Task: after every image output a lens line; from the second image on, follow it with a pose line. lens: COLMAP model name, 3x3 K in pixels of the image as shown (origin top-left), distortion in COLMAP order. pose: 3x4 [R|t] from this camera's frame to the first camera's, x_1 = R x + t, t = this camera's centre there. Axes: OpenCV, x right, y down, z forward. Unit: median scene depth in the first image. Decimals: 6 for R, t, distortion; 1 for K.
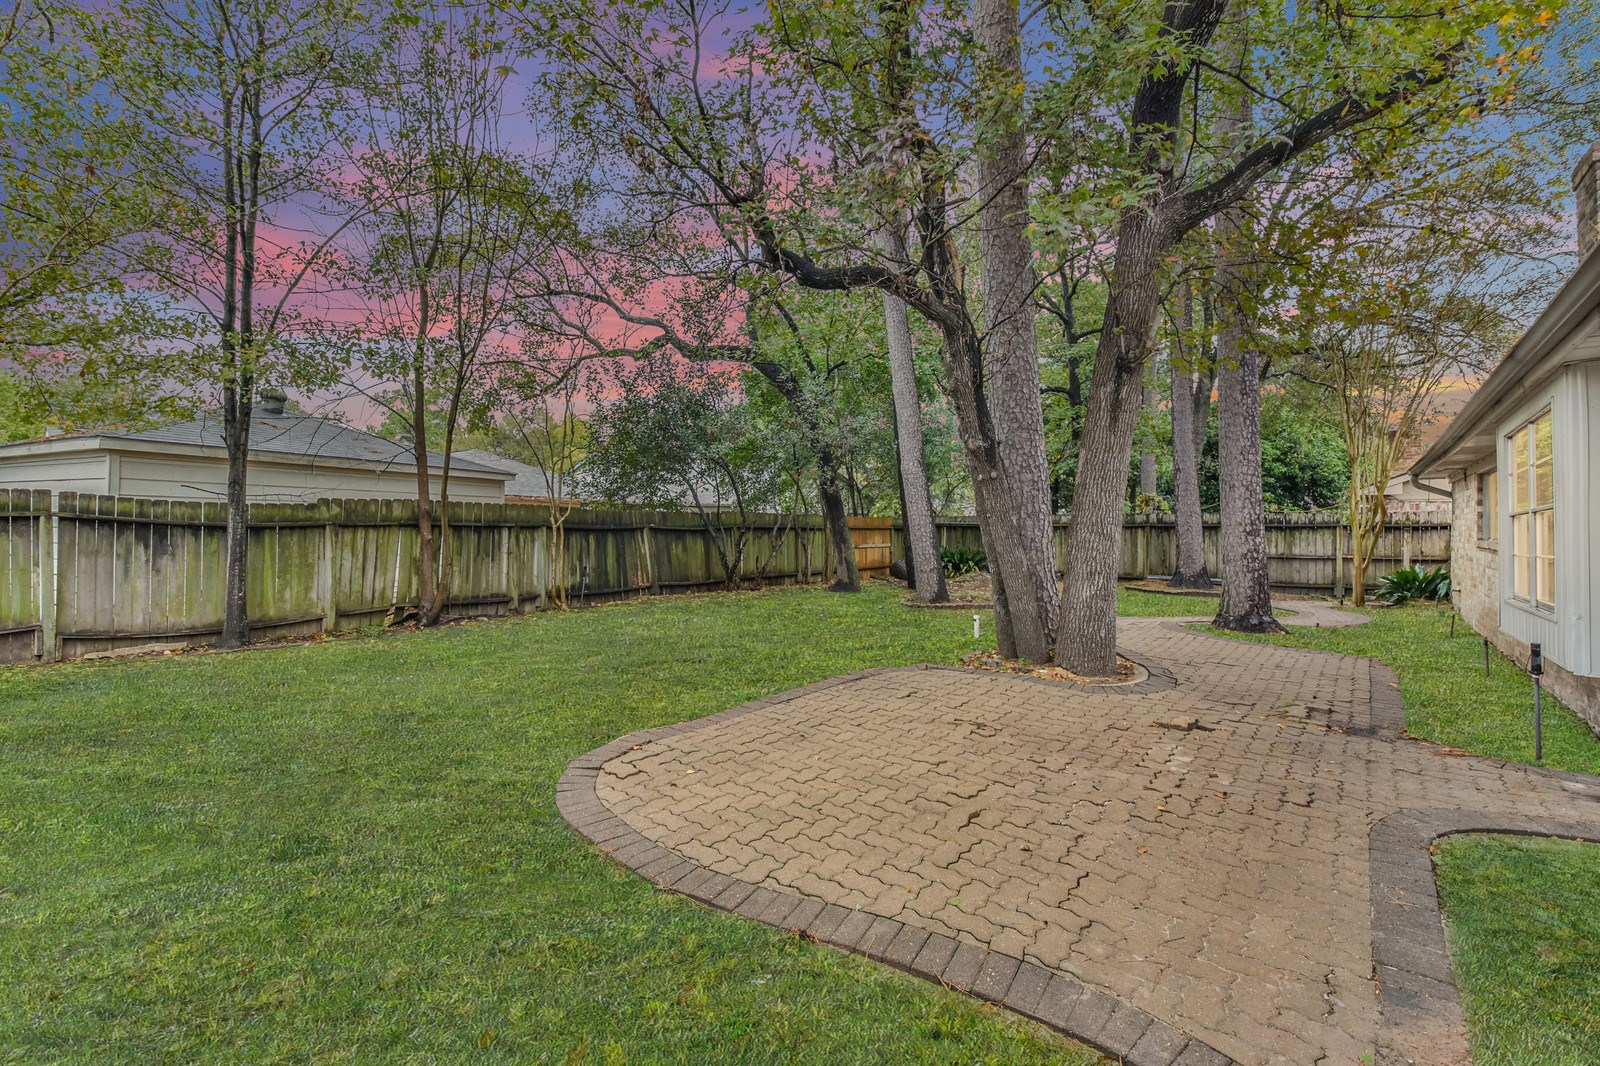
lens RADIAL K [[697.2, 0, 796.9], [0, 697.2, 525.6], [0, 0, 1]] dist [0.026050, -0.012222]
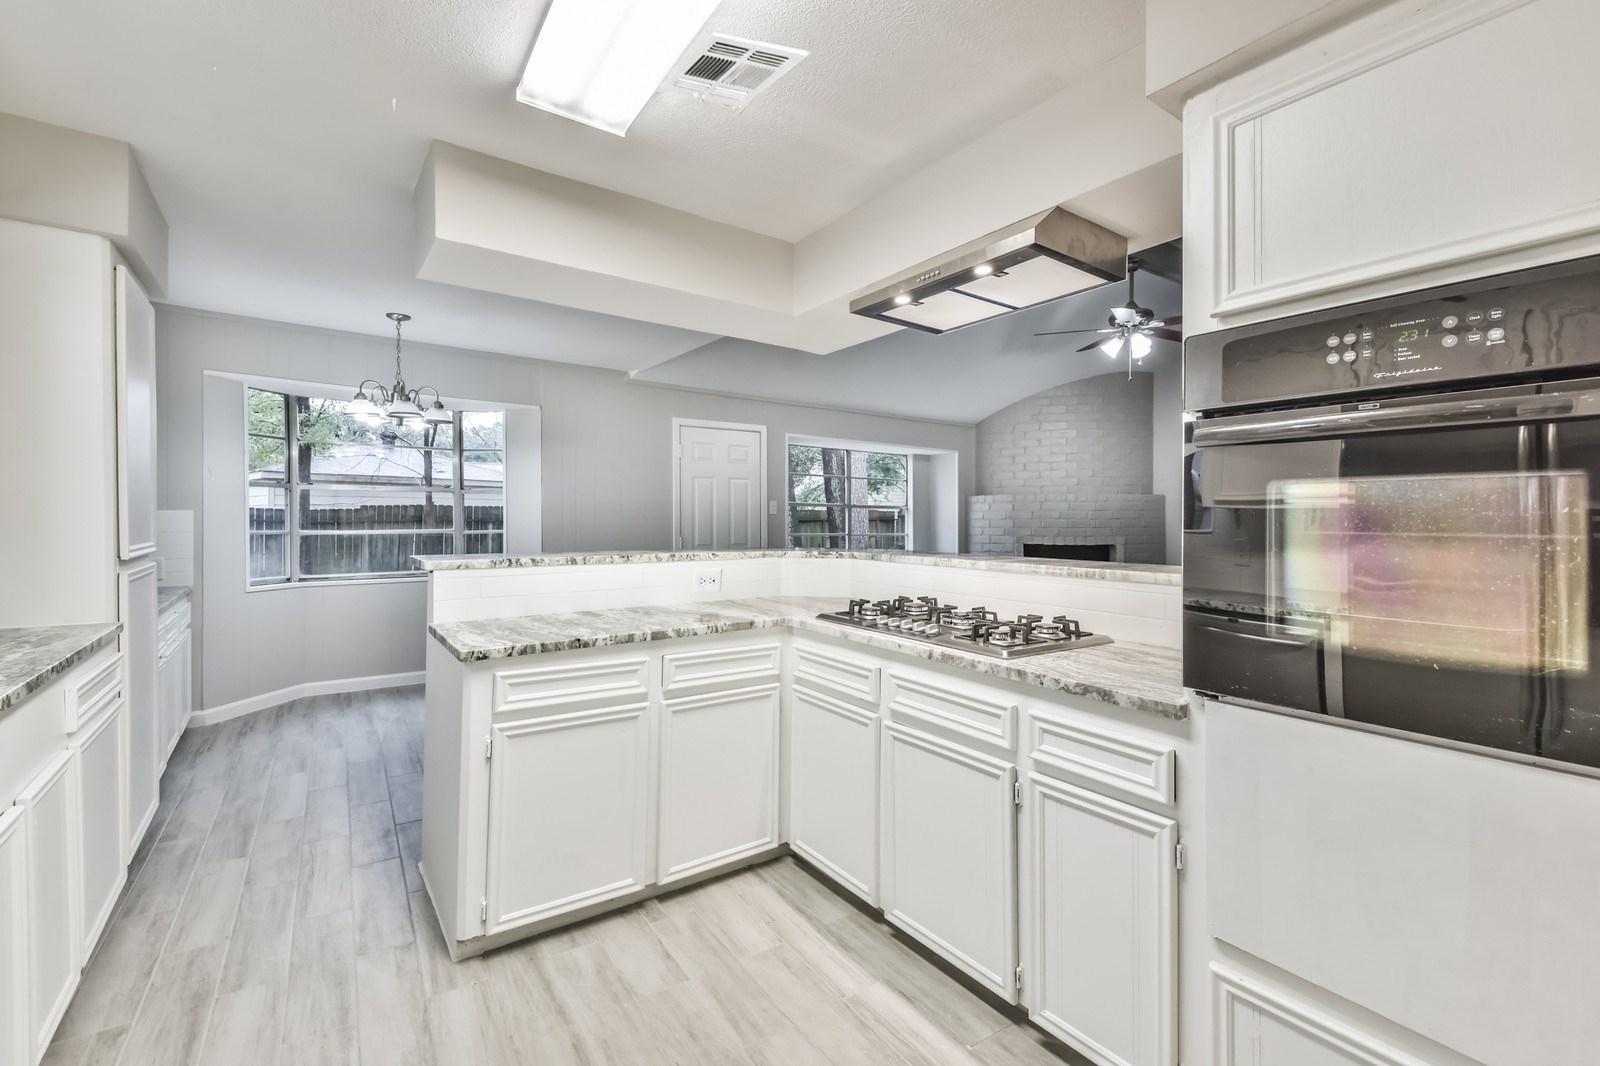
lens RADIAL K [[697.2, 0, 803.5], [0, 697.2, 516.8], [0, 0, 1]] dist [0.026050, -0.012222]
pose [[0.961945, -0.010215, -0.273051, 0.717804], [0.009812, 0.999948, -0.002842, 0.002782], [0.273065, 0.000055, 0.961995, -0.285481]]
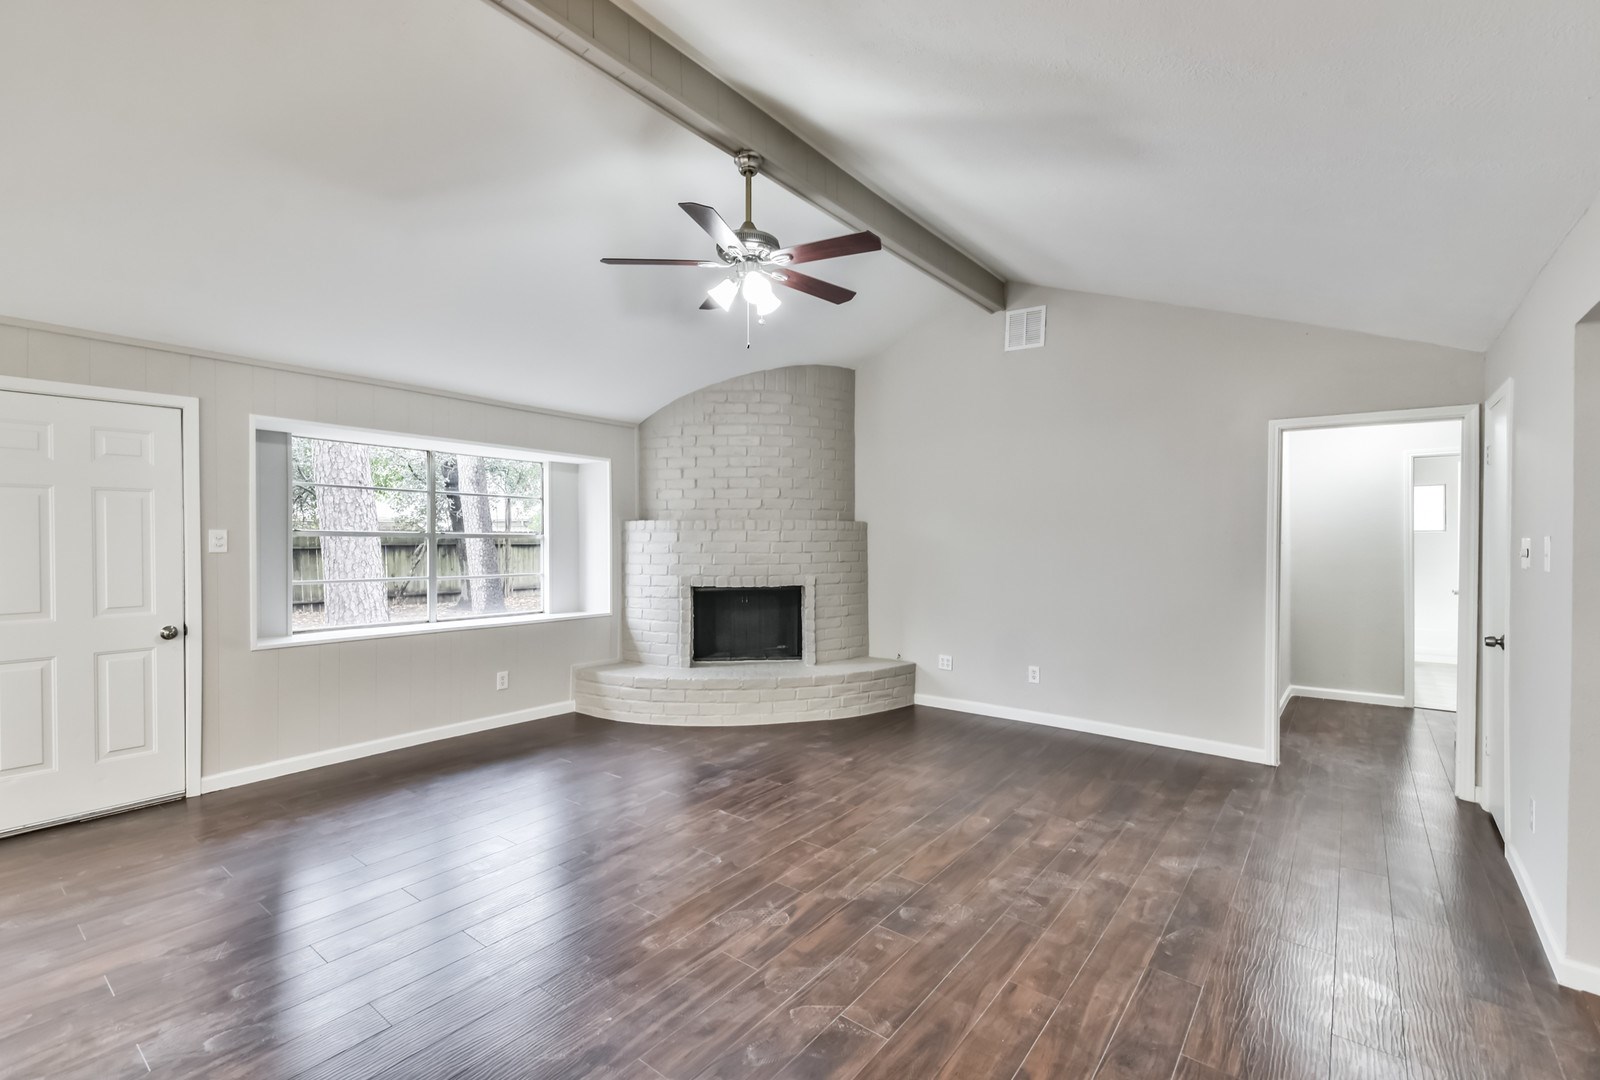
lens RADIAL K [[702.8, 0, 802.3], [0, 702.8, 544.6], [0, 0, 1]] dist [0.034519, -0.012591]
pose [[0.999951, -0.008306, 0.005452, 0.830431], [0.008232, 0.999875, 0.013497, -0.008576], [-0.005563, -0.013451, 0.999894, -0.055747]]
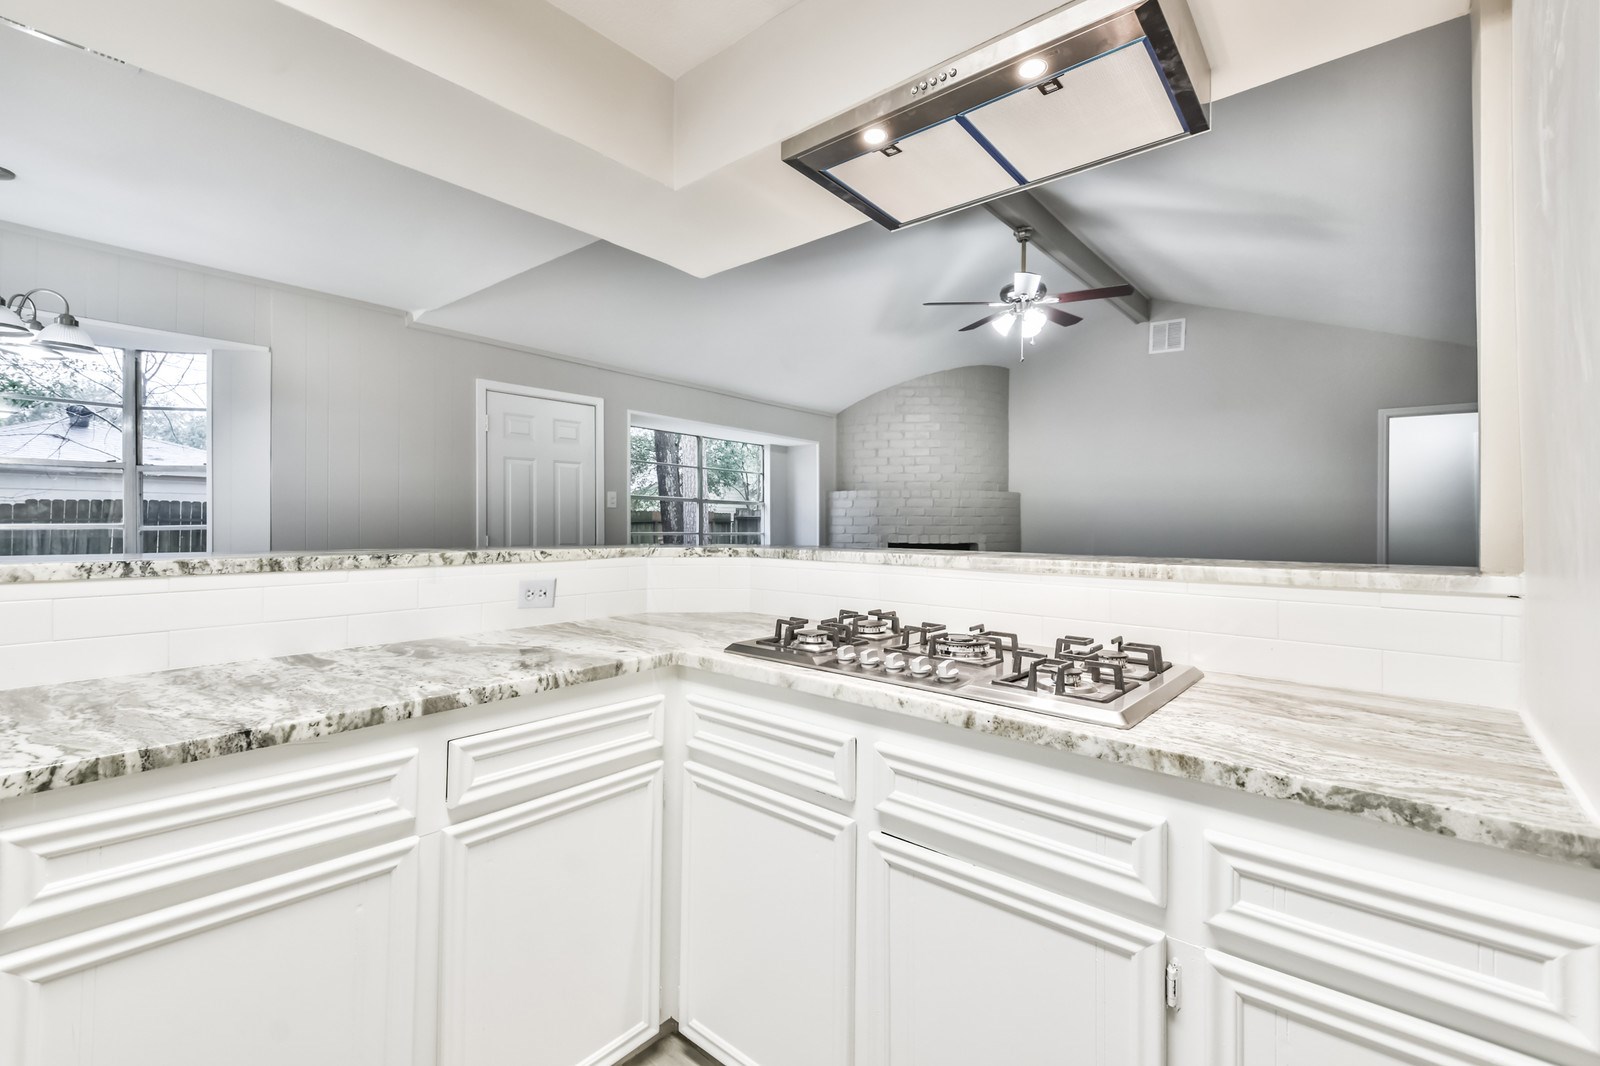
lens RADIAL K [[697.2, 0, 807.5], [0, 697.2, 520.4], [0, 0, 1]] dist [0.026050, -0.012222]
pose [[0.999680, -0.008230, -0.023933, 0.674903], [0.008202, 0.999966, -0.001231, 0.009847], [0.023942, 0.001035, 0.999713, -0.196394]]
